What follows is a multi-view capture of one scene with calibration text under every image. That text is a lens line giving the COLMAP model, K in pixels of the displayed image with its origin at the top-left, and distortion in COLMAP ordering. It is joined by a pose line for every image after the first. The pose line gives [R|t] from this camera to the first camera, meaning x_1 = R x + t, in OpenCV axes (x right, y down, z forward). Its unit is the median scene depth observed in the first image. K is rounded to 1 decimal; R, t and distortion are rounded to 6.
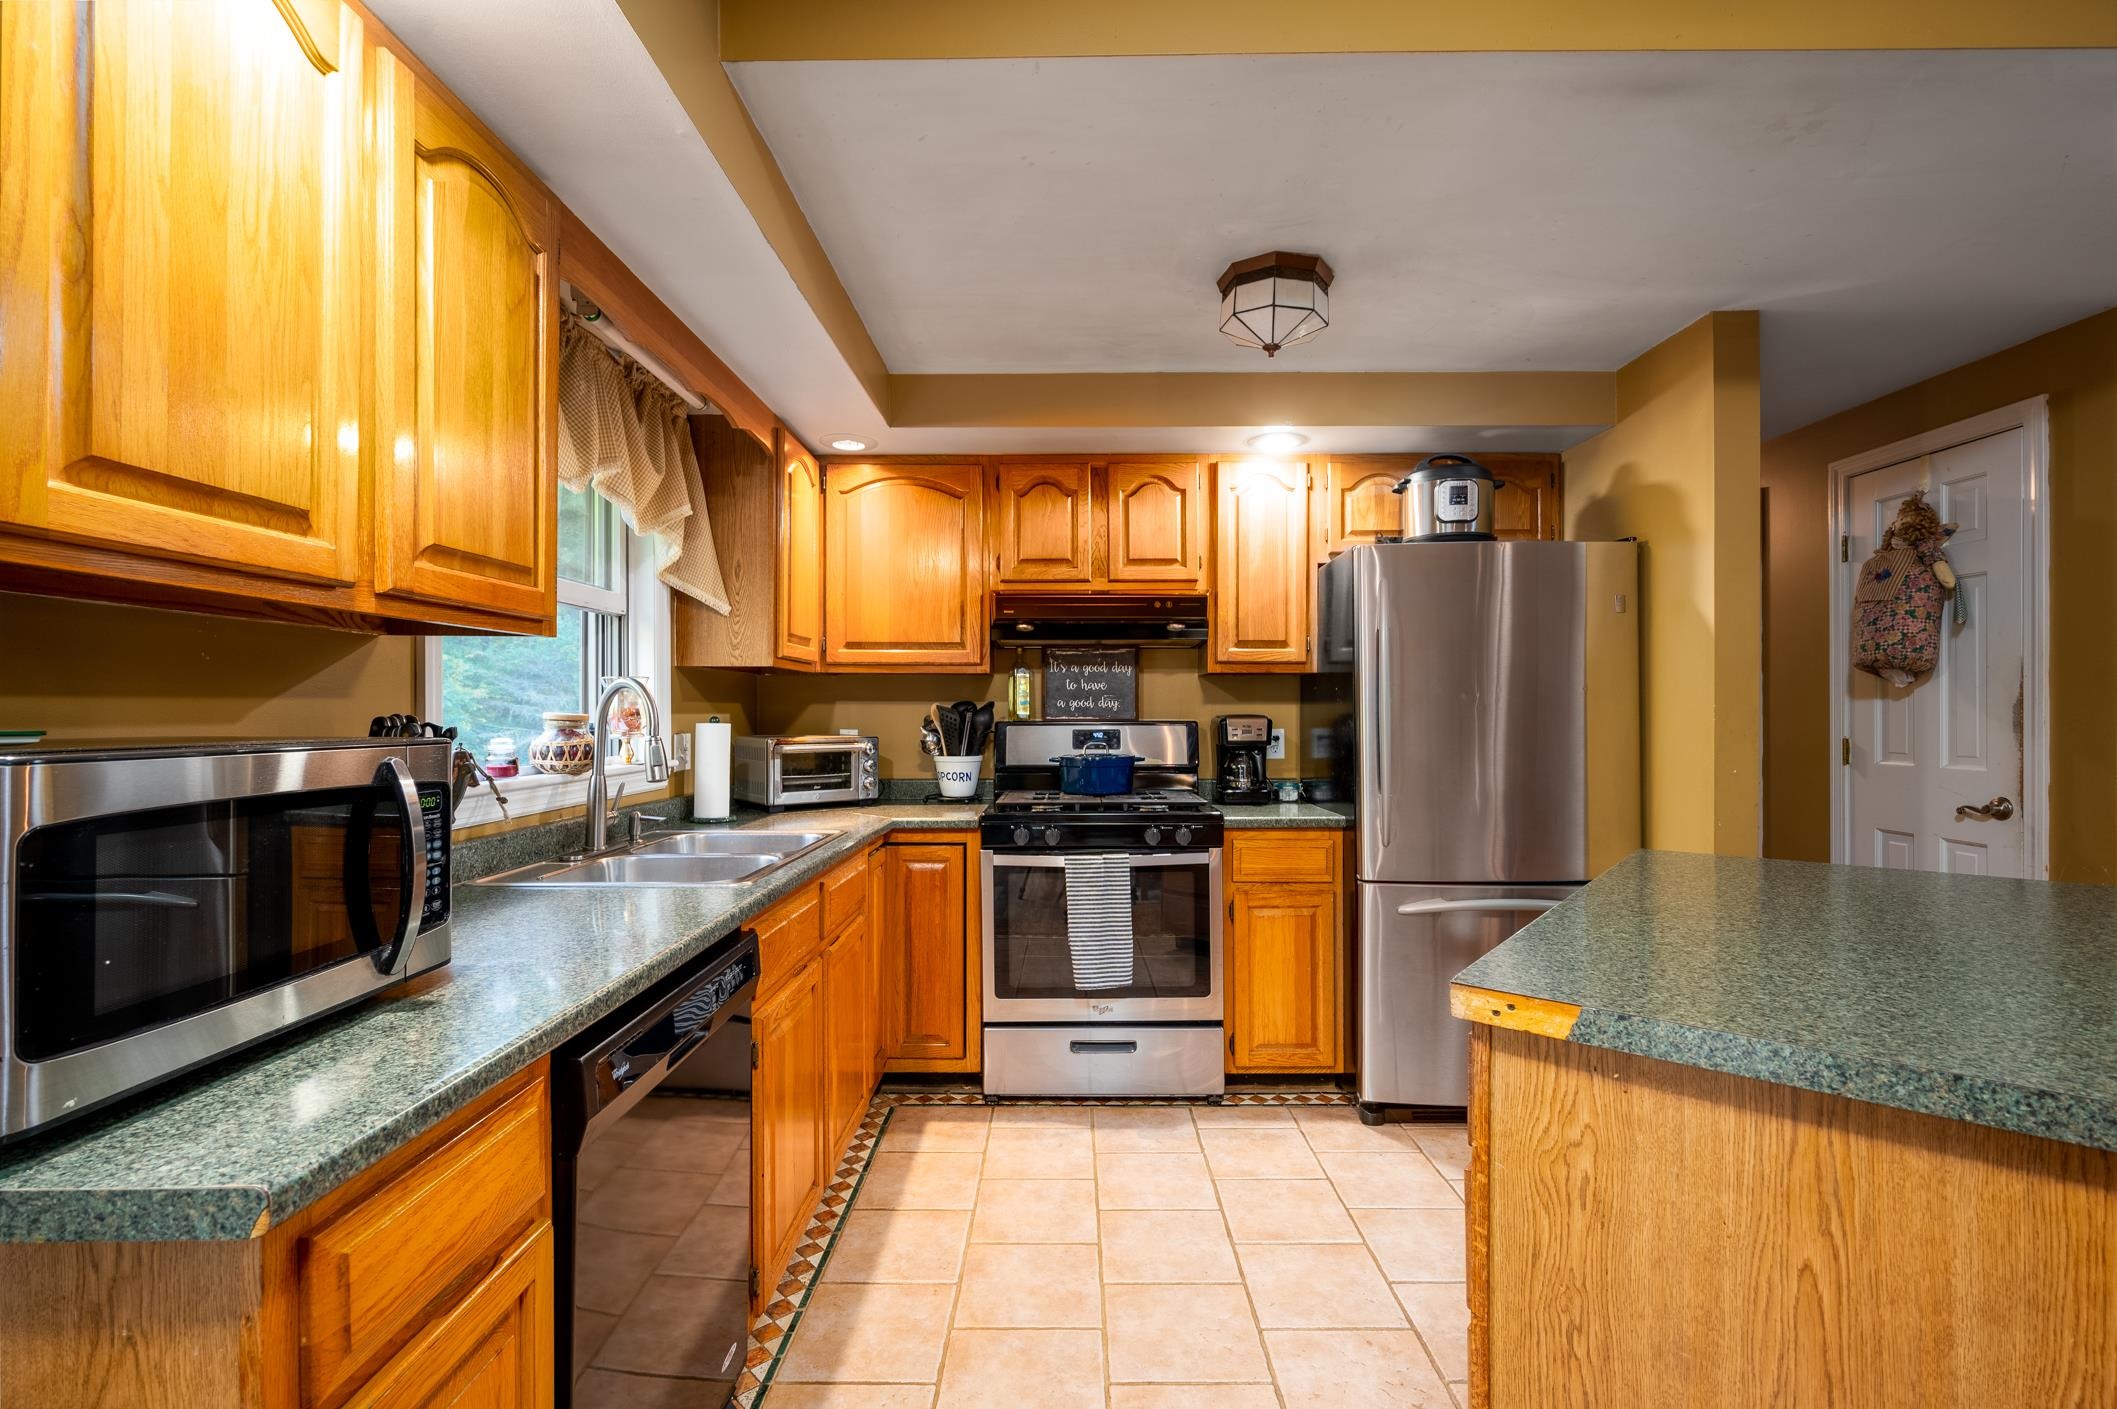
lens RADIAL K [[943.7, 0, 1056.3], [0, 943.7, 703.3], [0, 0, 1]] dist [0.000126, -0.000061]
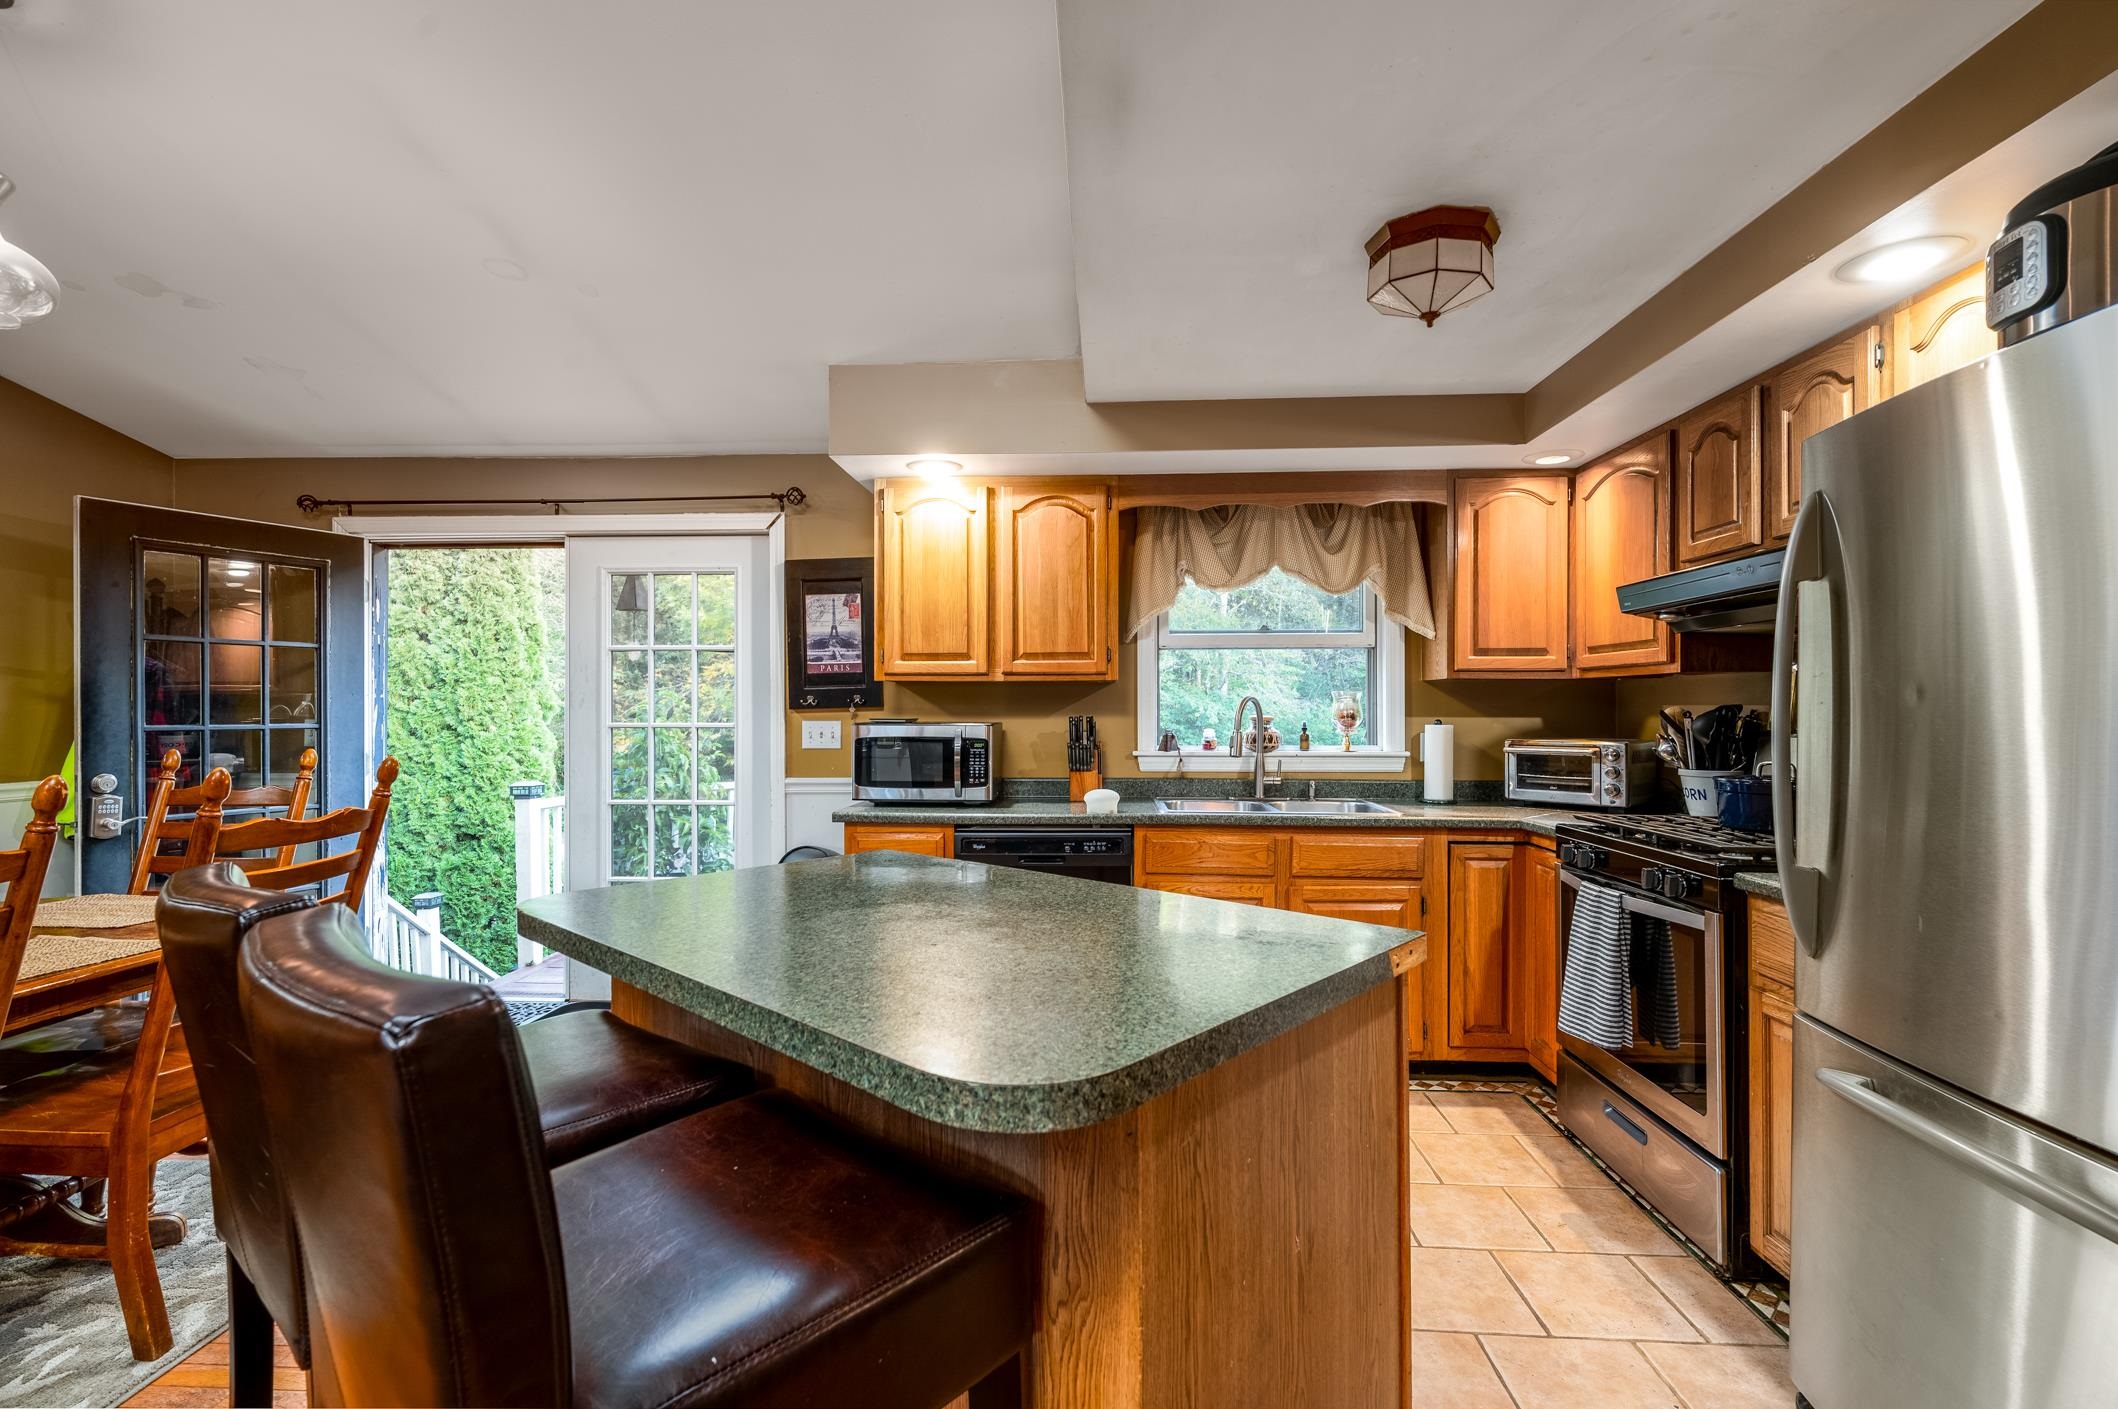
lens RADIAL K [[944.2, 0, 1052.4], [0, 944.2, 709.8], [0, 0, 1]] dist [0.000126, -0.000061]
pose [[-0.049085, 0.004299, -0.998785, 0.887274], [0.007368, 0.999965, 0.003942, -0.006899], [0.998767, -0.007165, -0.049115, 0.529096]]
